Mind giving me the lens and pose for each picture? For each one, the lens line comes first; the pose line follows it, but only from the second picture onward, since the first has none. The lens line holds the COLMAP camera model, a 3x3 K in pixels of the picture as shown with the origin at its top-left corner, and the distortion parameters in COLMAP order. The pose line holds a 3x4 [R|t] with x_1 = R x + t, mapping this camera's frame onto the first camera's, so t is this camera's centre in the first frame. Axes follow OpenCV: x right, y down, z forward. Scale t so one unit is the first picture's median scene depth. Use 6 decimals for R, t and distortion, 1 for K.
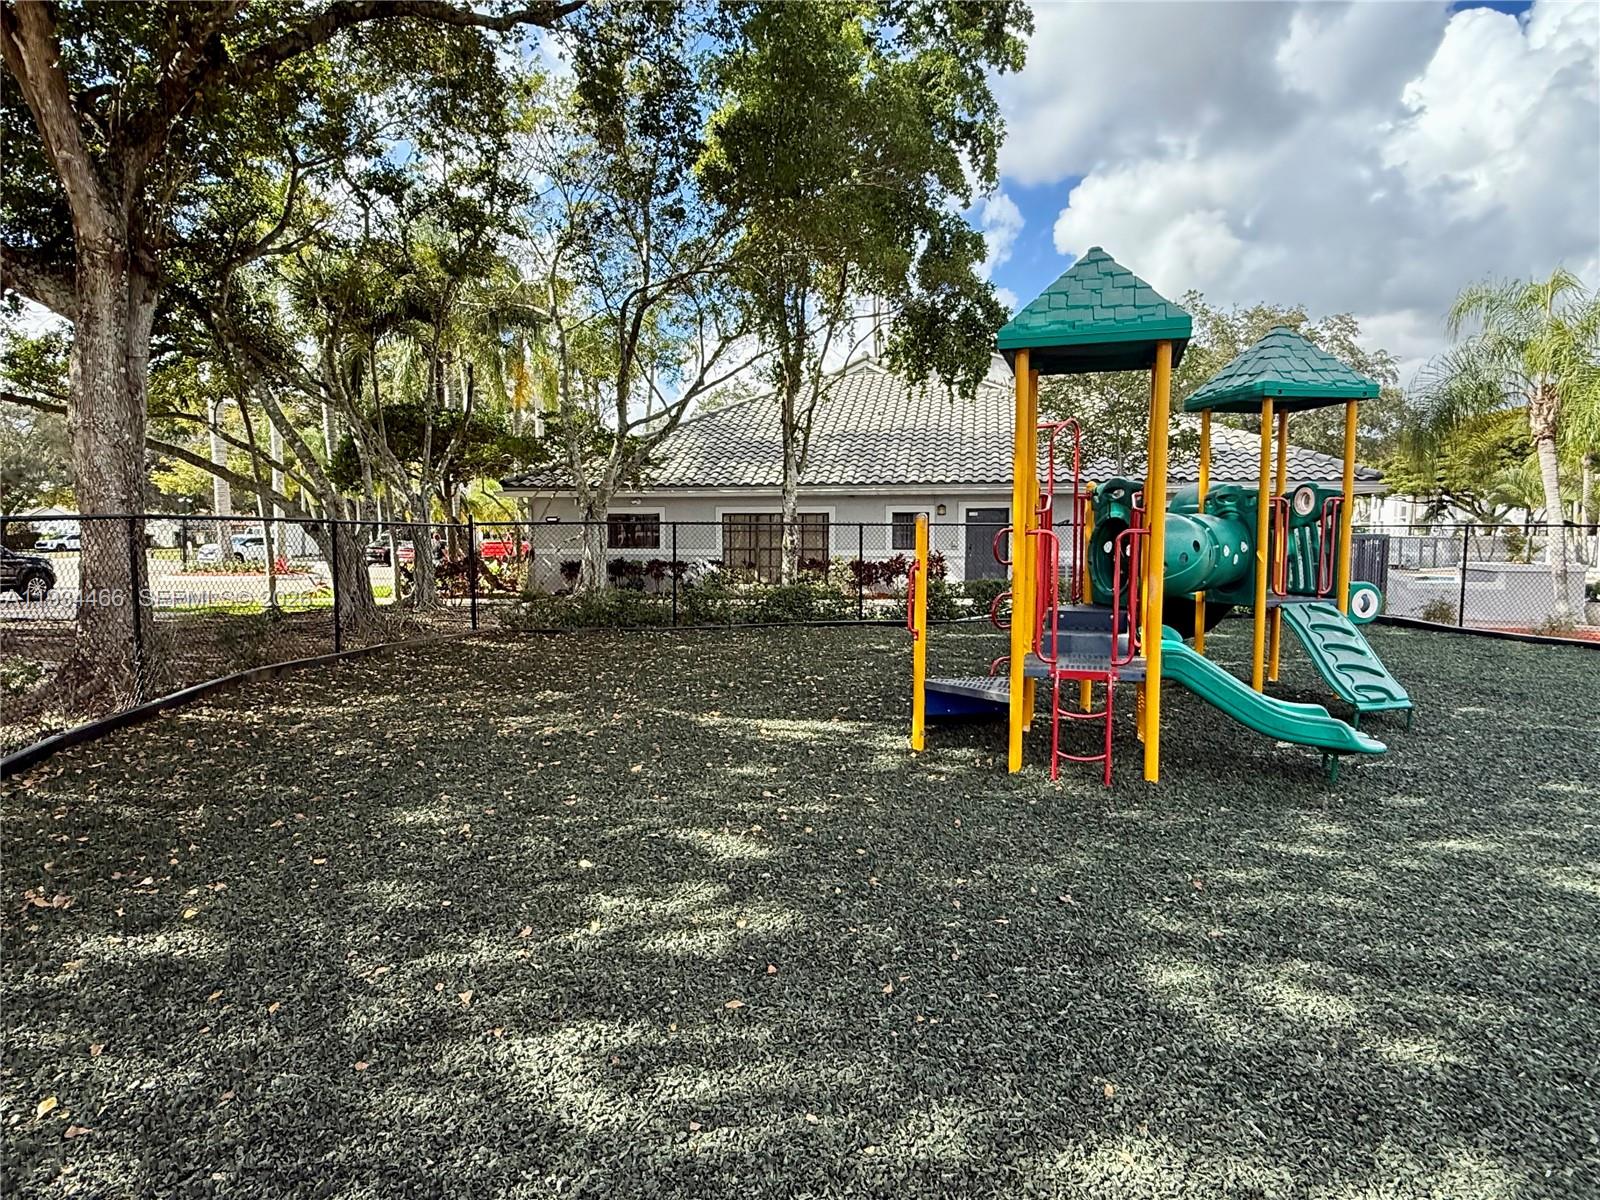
lens RADIAL K [[932.3, 0, 800.0], [0, 932.3, 600.0], [0, 0, 1]] dist [0.001389, 0.001054]
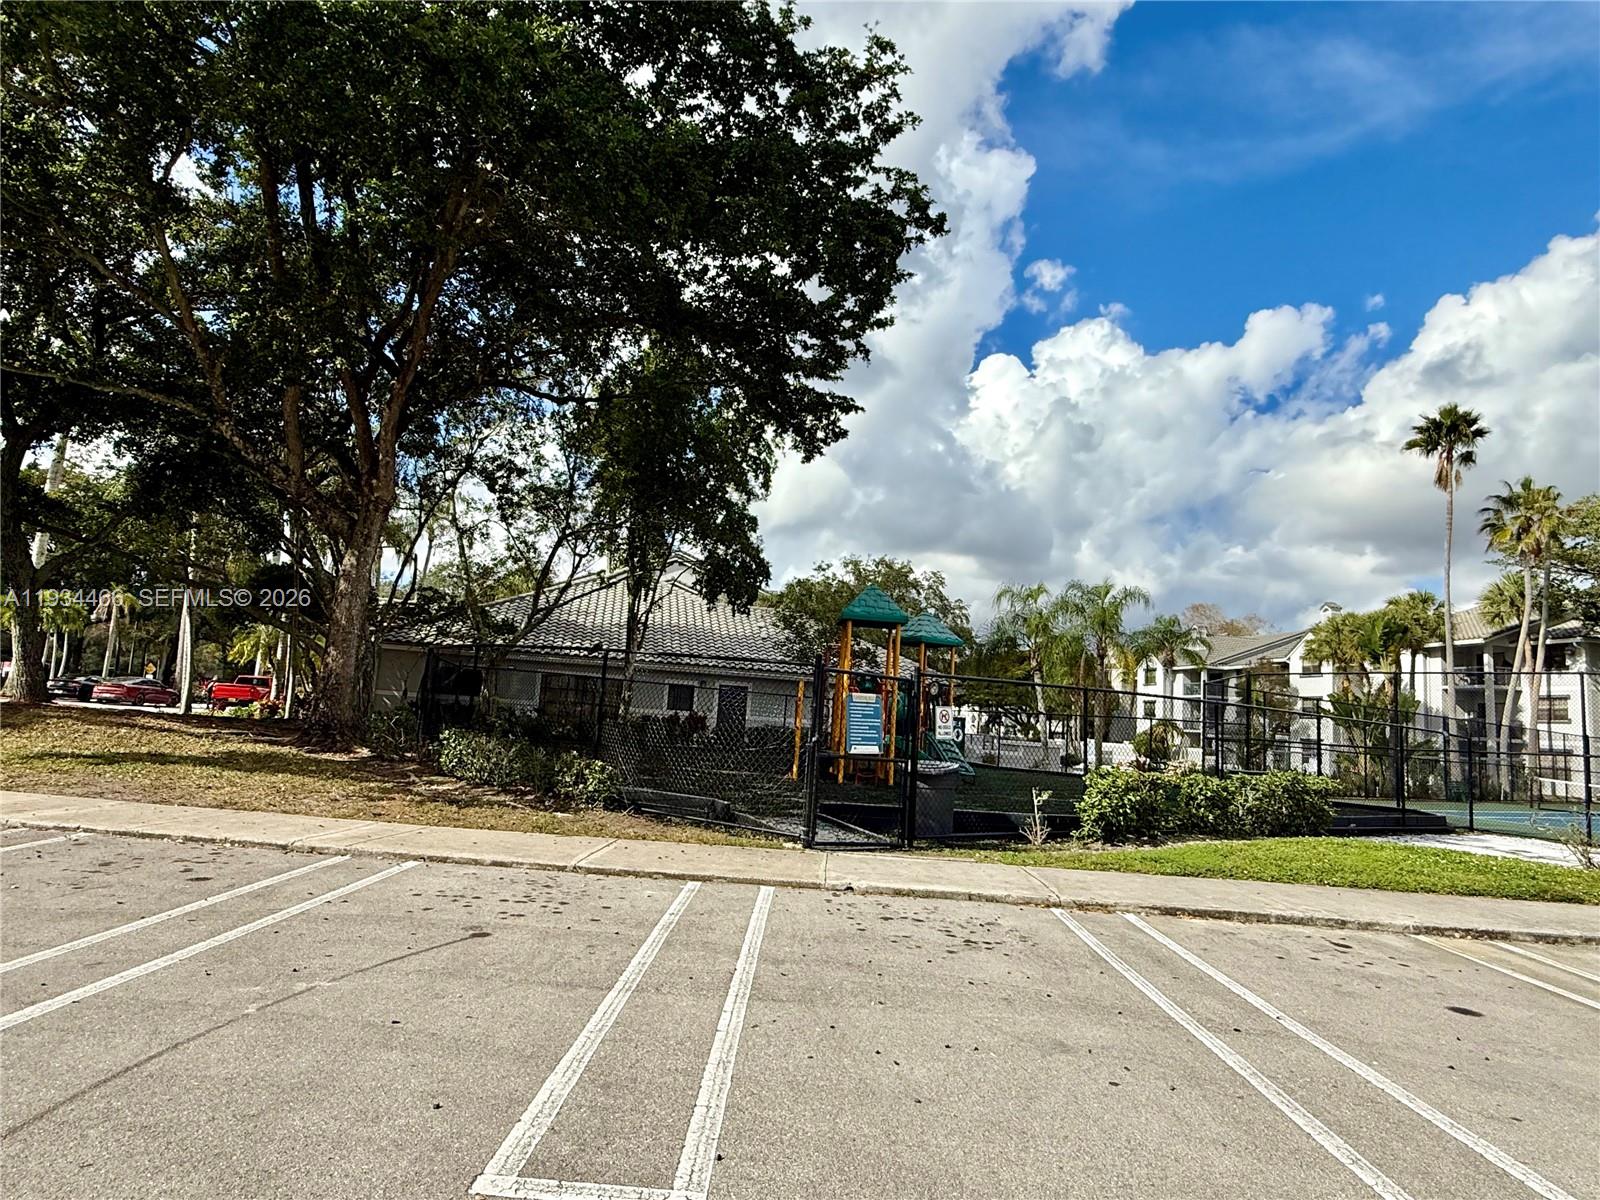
lens RADIAL K [[932.3, 0, 800.0], [0, 932.3, 600.0], [0, 0, 1]] dist [0.001389, 0.001054]
pose [[0.922628, 0.103075, 0.371662, -0.329625], [-0.025495, 0.977819, -0.207896, 0.090411], [-0.384847, 0.182335, 0.904791, -0.492589]]
